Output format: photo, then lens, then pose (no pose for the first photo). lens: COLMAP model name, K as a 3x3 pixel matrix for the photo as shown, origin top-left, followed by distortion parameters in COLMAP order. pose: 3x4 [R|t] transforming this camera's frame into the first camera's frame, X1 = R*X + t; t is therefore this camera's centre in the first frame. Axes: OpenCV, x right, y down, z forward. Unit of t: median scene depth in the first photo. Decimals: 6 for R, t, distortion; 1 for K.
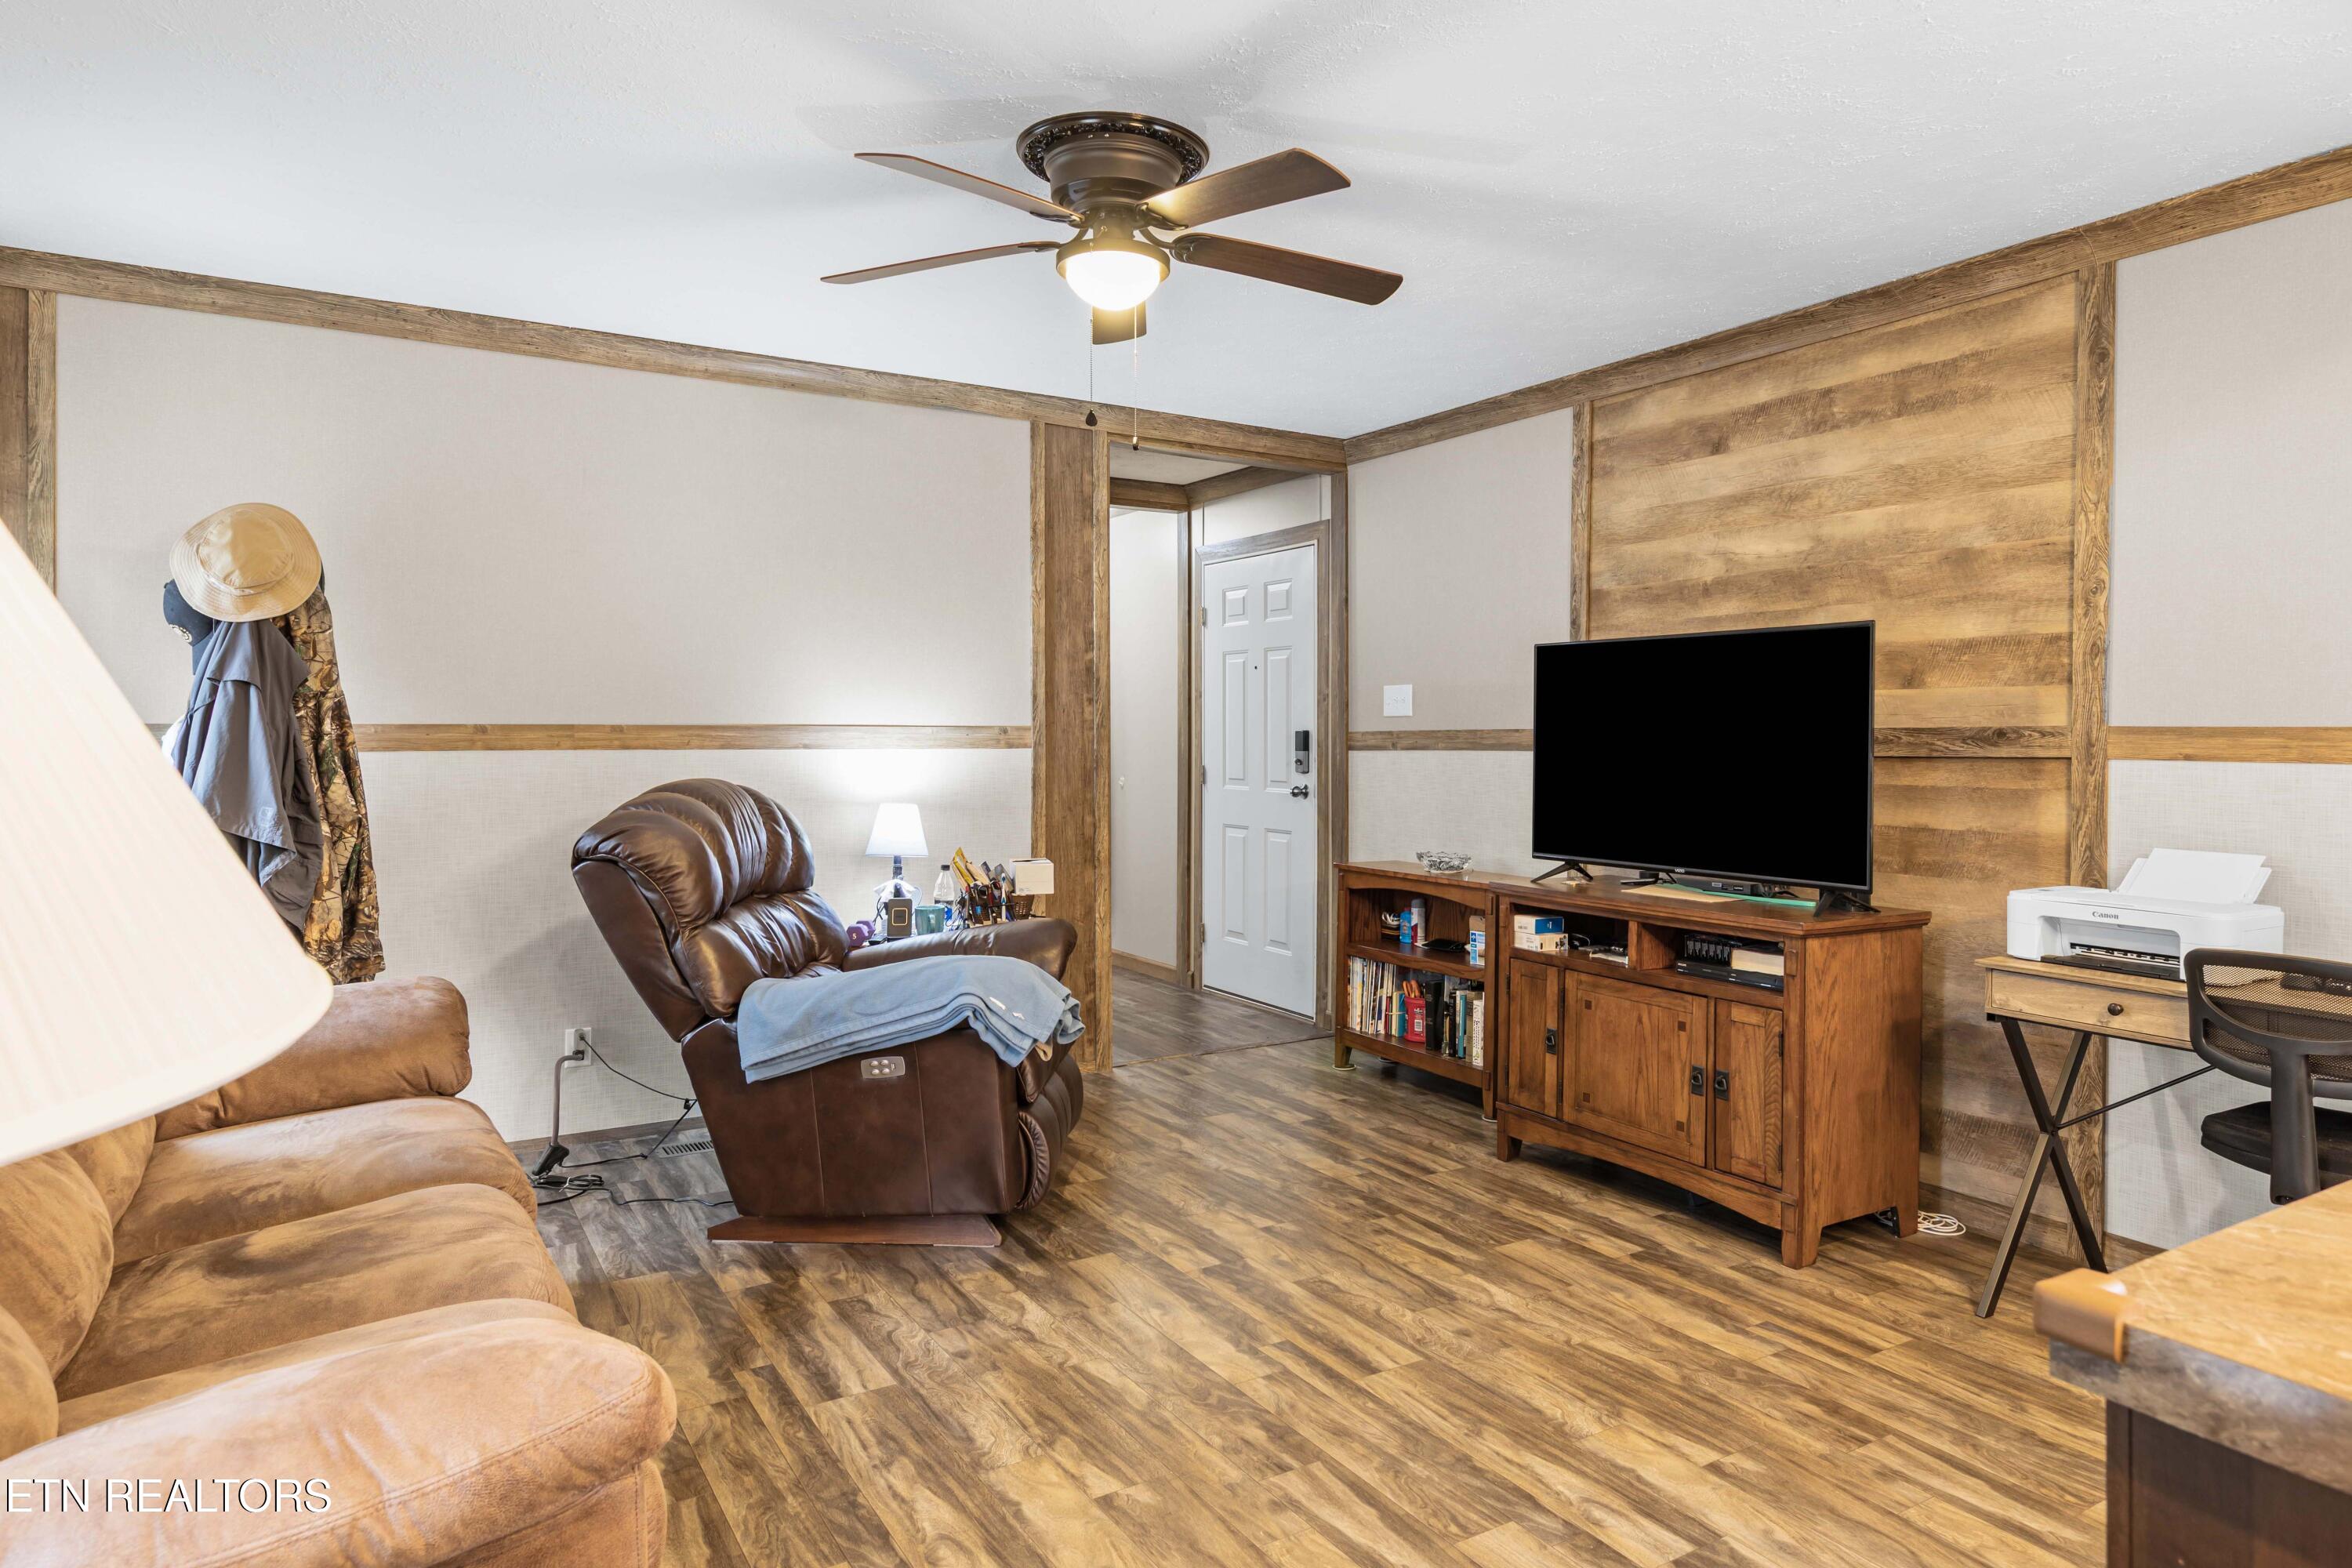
lens RADIAL K [[1412.3, 0, 1235.4], [0, 1412.3, 737.3], [0, 0, 1]] dist [0.002659, 0.000584]
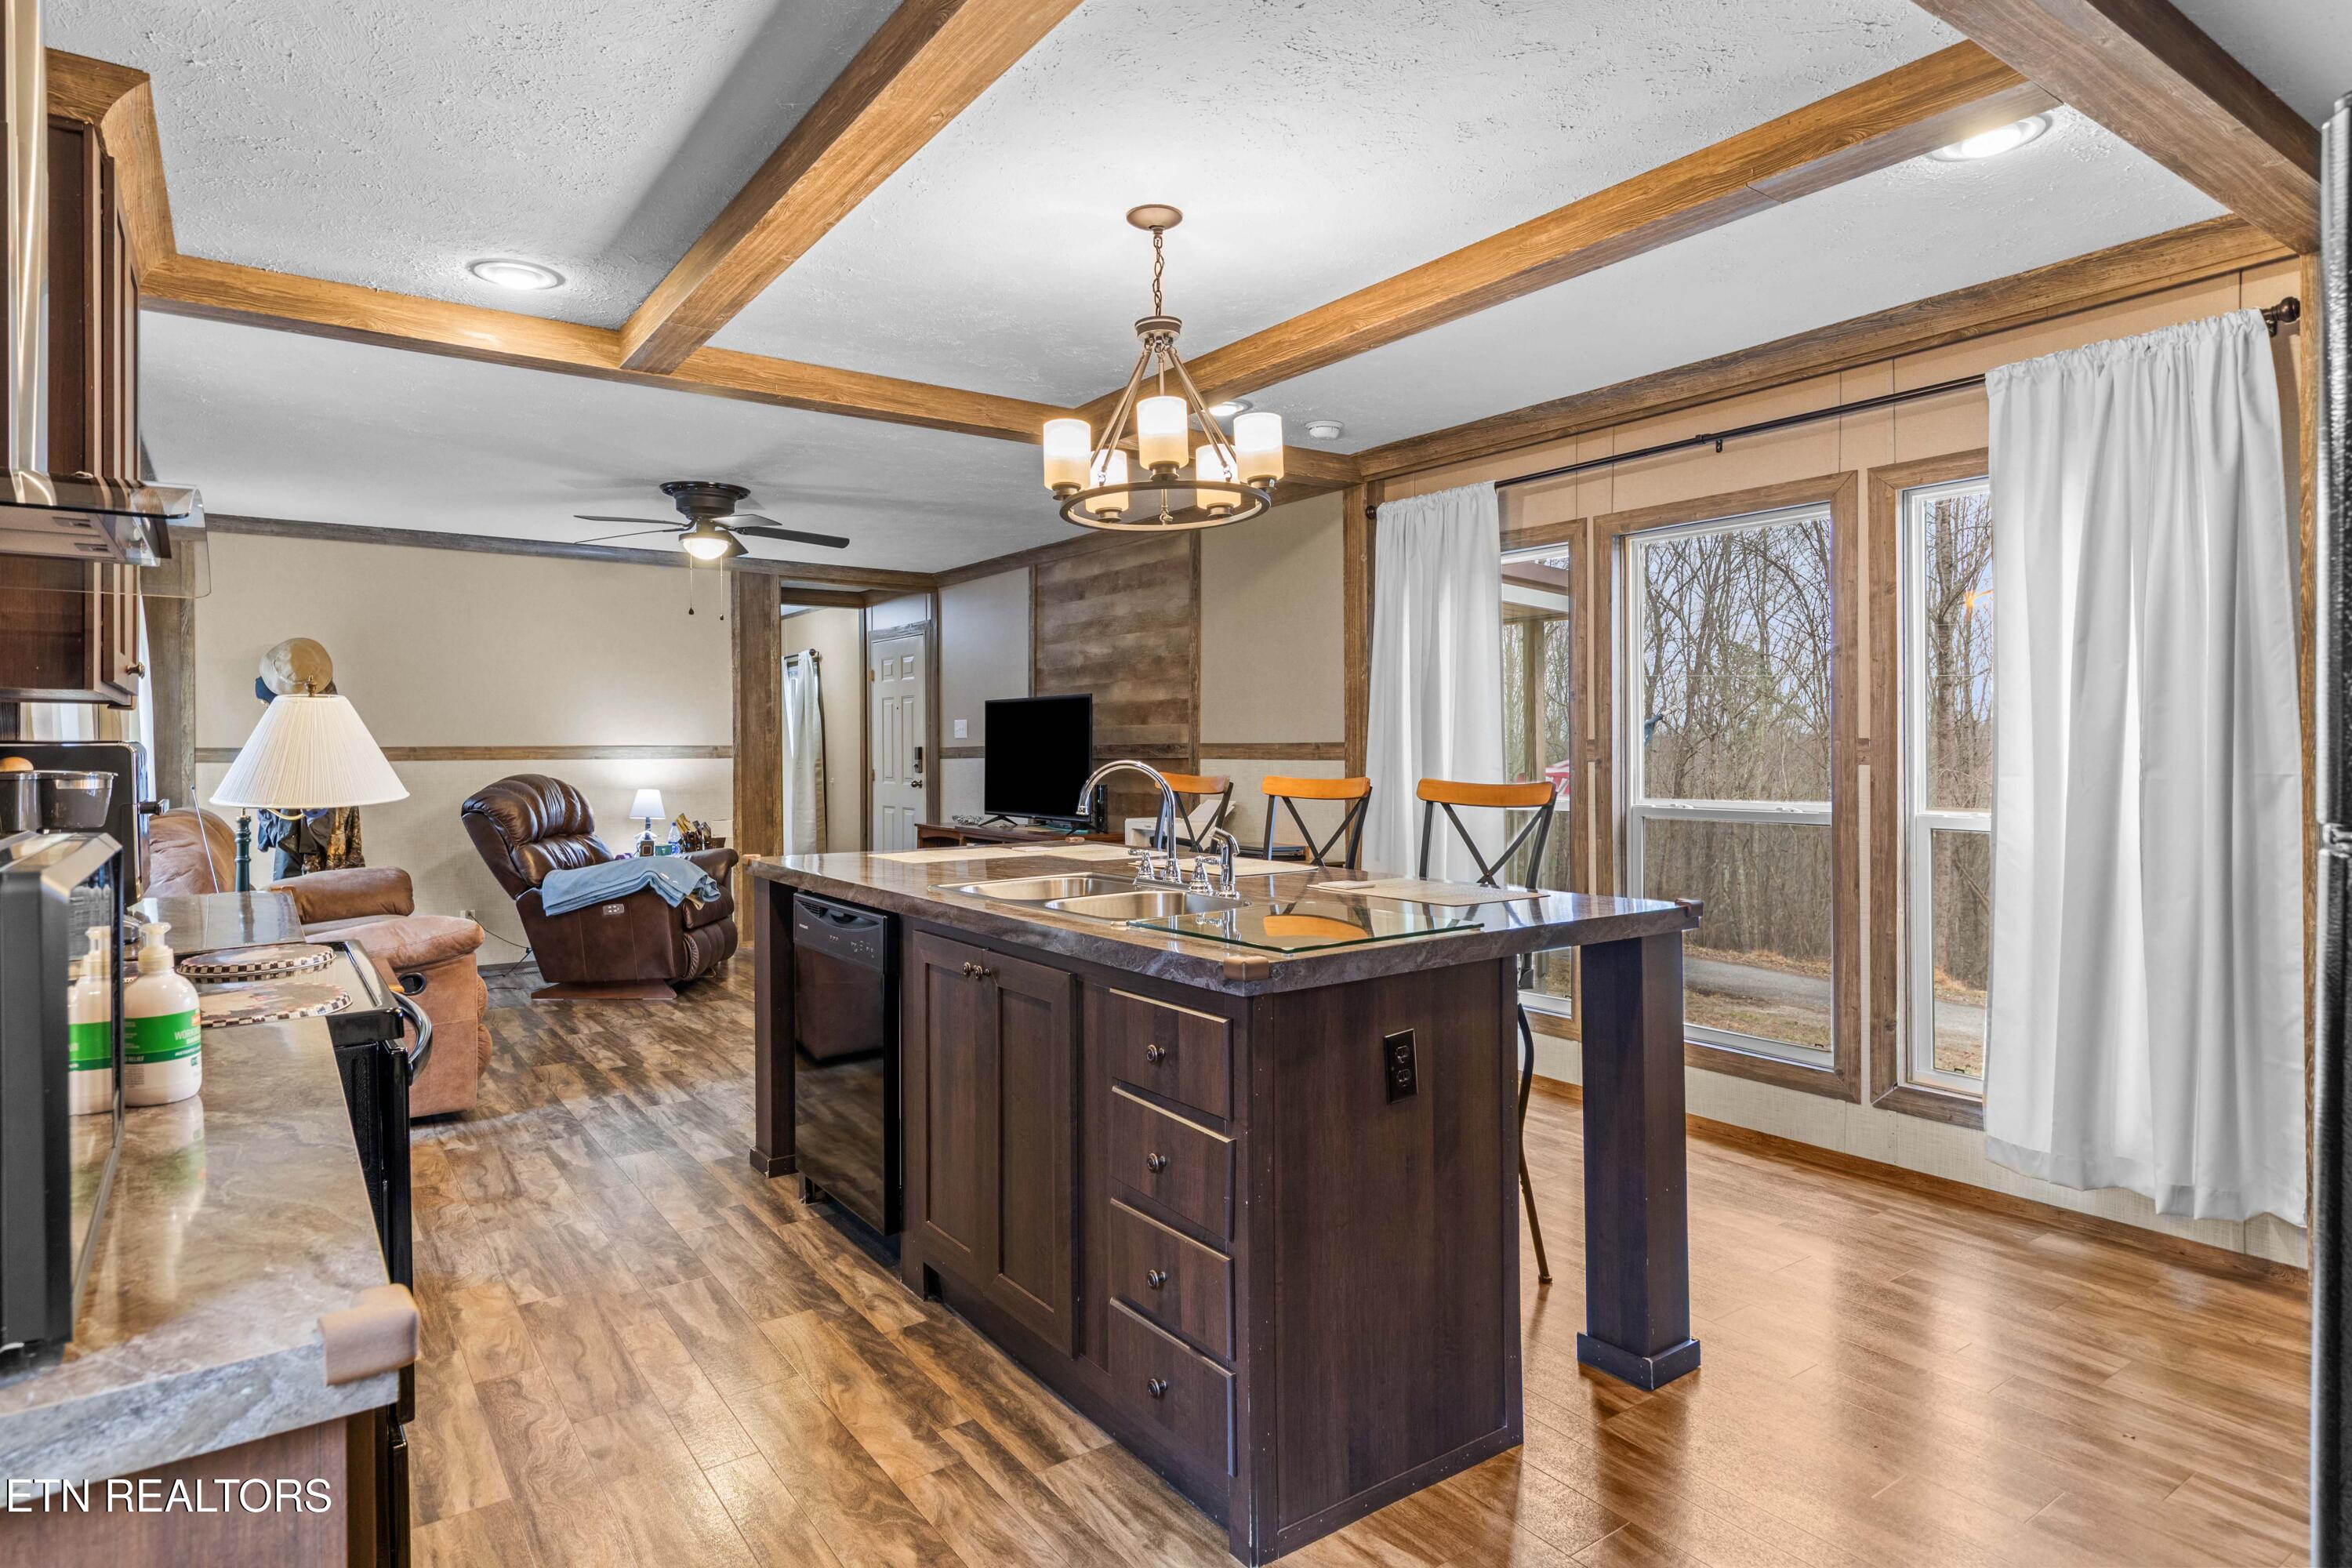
lens RADIAL K [[1251.8, 0, 1127.0], [0, 1251.8, 751.3], [0, 0, 1]] dist [0.002227, 0.000784]
pose [[0.999149, -0.006425, 0.040746, 0.374955], [0.006429, 0.999979, 0.000047, 0.003185], [-0.040746, 0.000215, 0.999170, -0.760399]]
